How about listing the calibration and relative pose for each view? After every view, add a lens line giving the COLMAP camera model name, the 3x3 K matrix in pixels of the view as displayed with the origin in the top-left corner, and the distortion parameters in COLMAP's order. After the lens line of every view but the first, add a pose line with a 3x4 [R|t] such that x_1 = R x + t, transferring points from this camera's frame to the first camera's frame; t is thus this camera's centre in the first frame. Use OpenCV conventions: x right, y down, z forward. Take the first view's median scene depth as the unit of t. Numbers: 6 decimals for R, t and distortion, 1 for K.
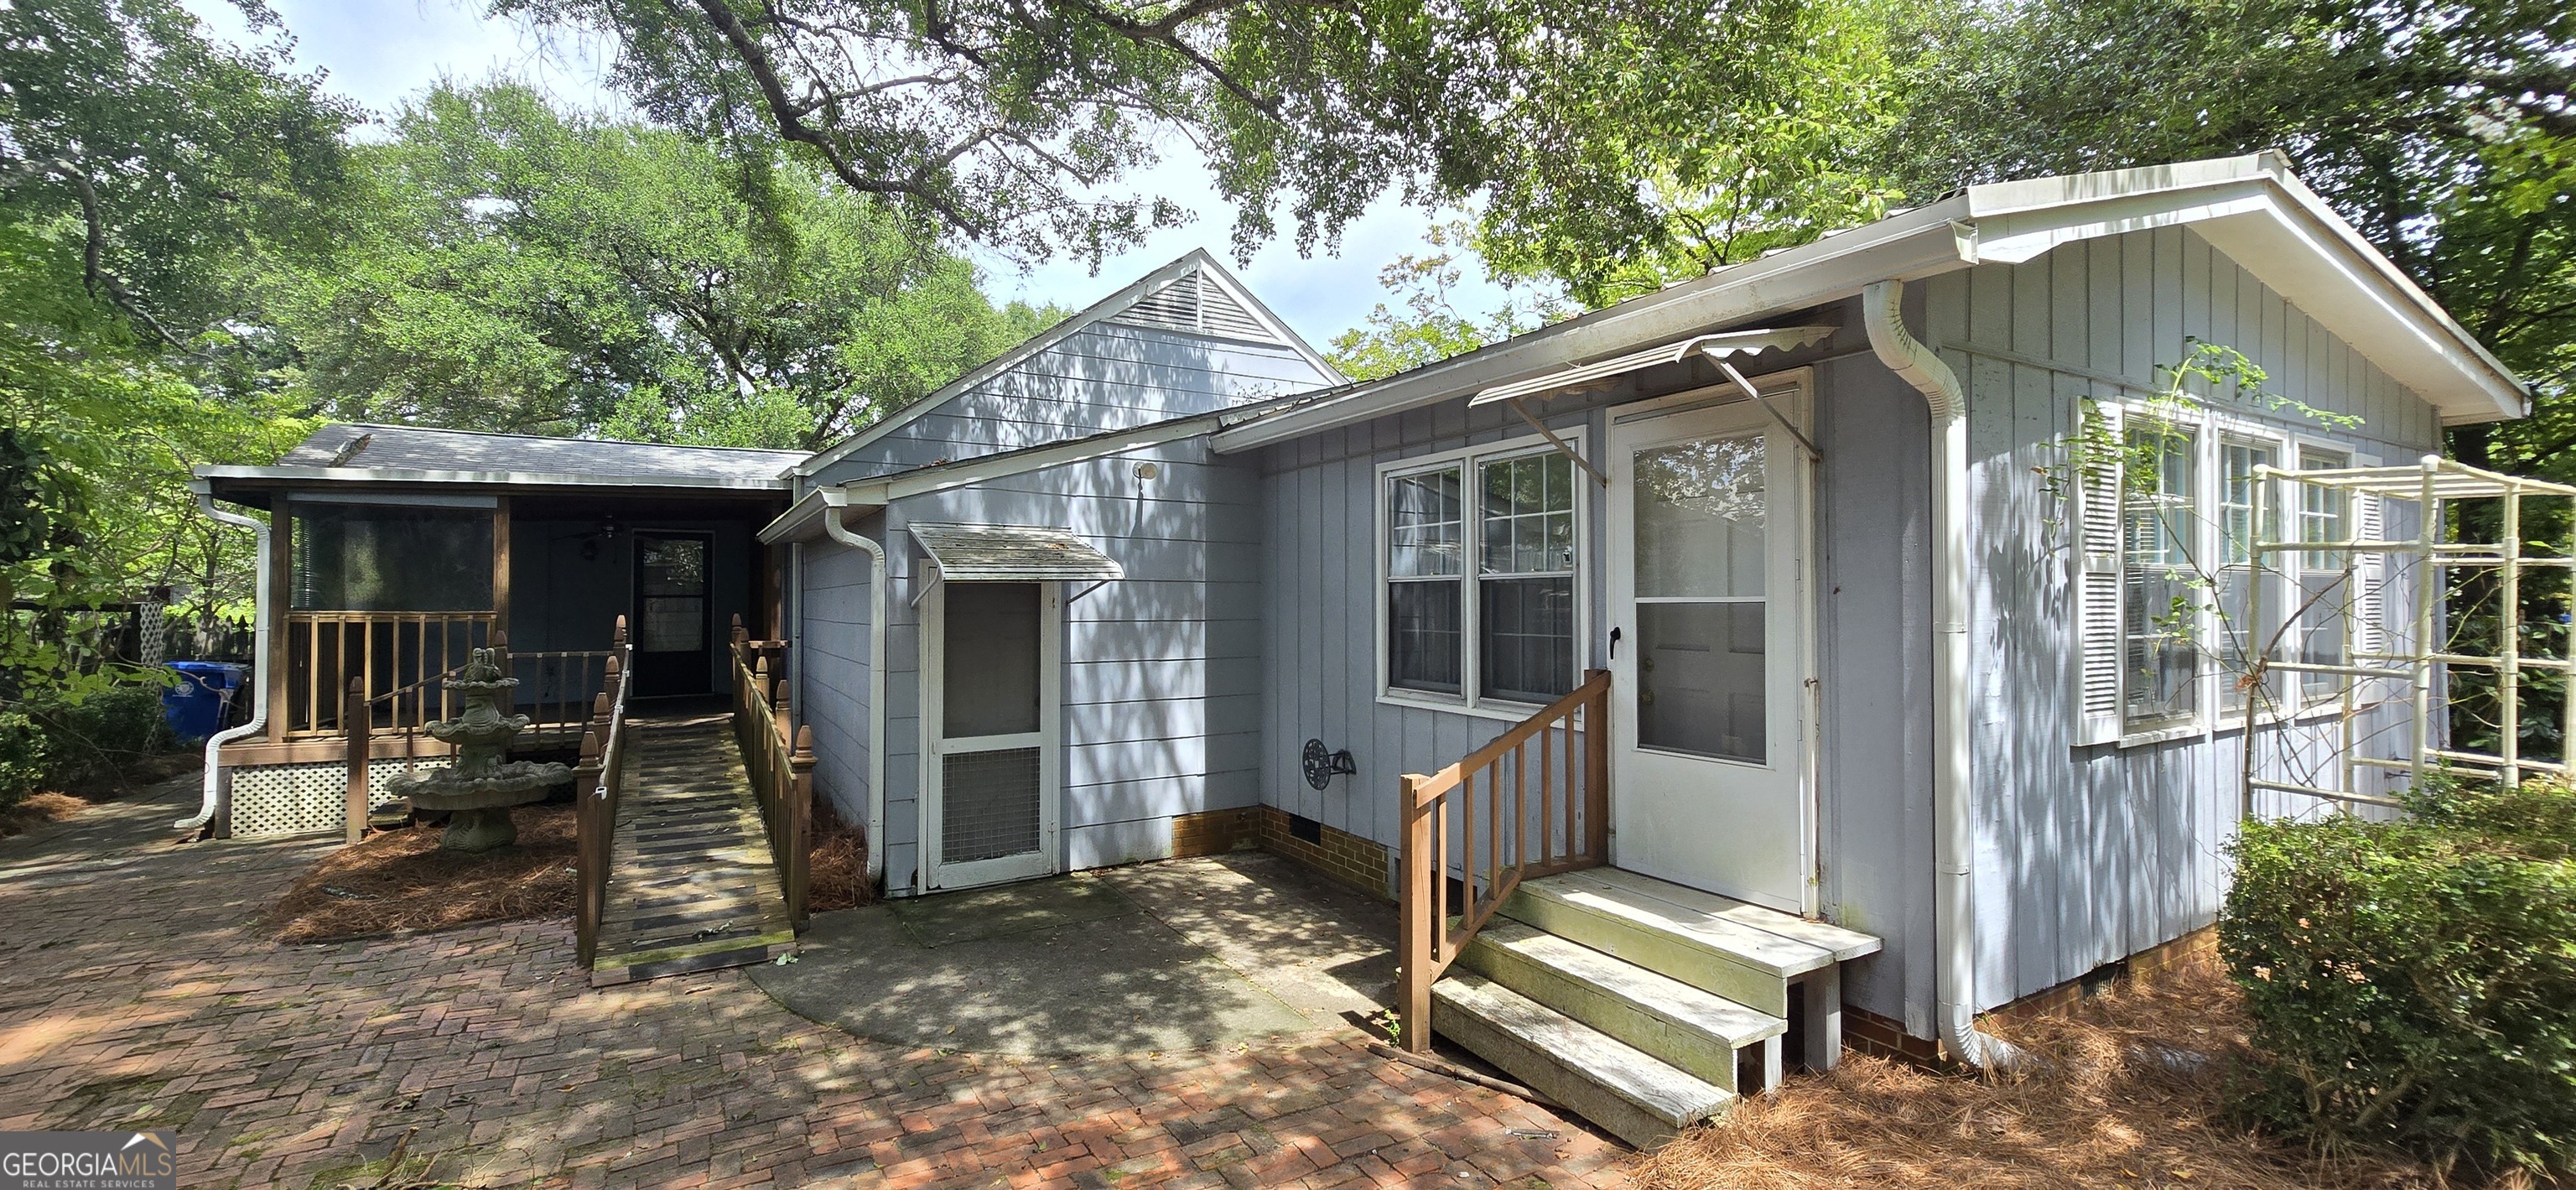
lens RADIAL K [[1055.8, 0, 1288.0], [0, 1055.8, 595.0], [0, 0, 1]] dist [-0.000112, 0.000010]
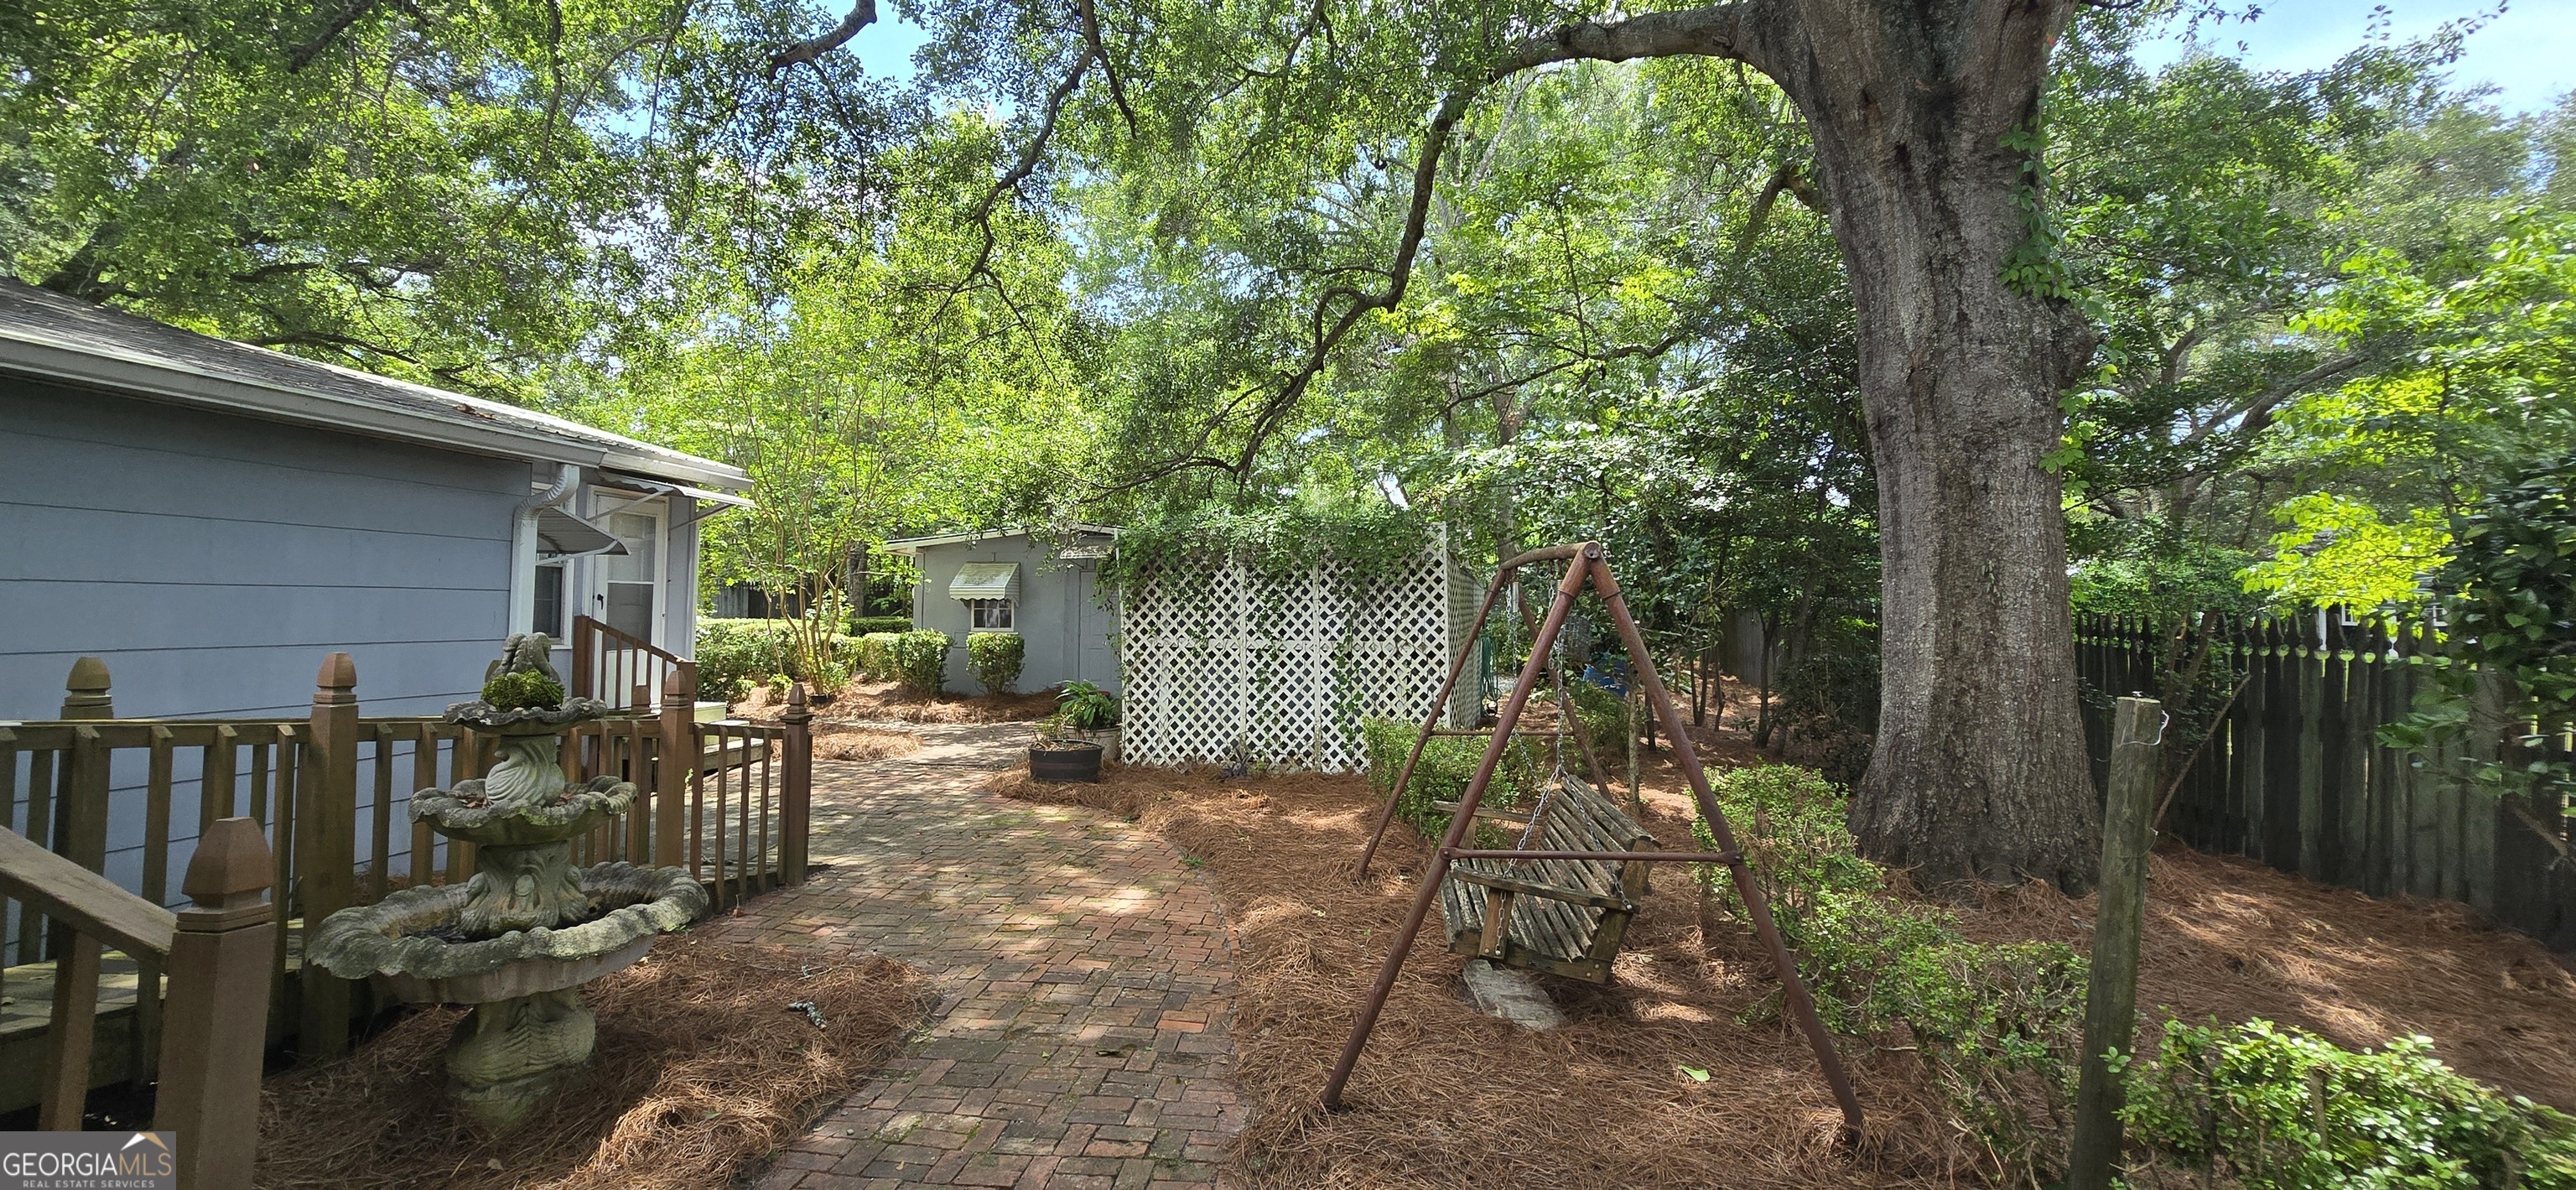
lens RADIAL K [[1055.8, 0, 1288.0], [0, 1055.8, 595.0], [0, 0, 1]] dist [-0.000112, 0.000010]
pose [[-0.795673, -0.003904, 0.605714, -2.178261], [-0.037937, 0.998337, -0.043399, 0.077787], [-0.604538, -0.057511, -0.794498, 1.964571]]
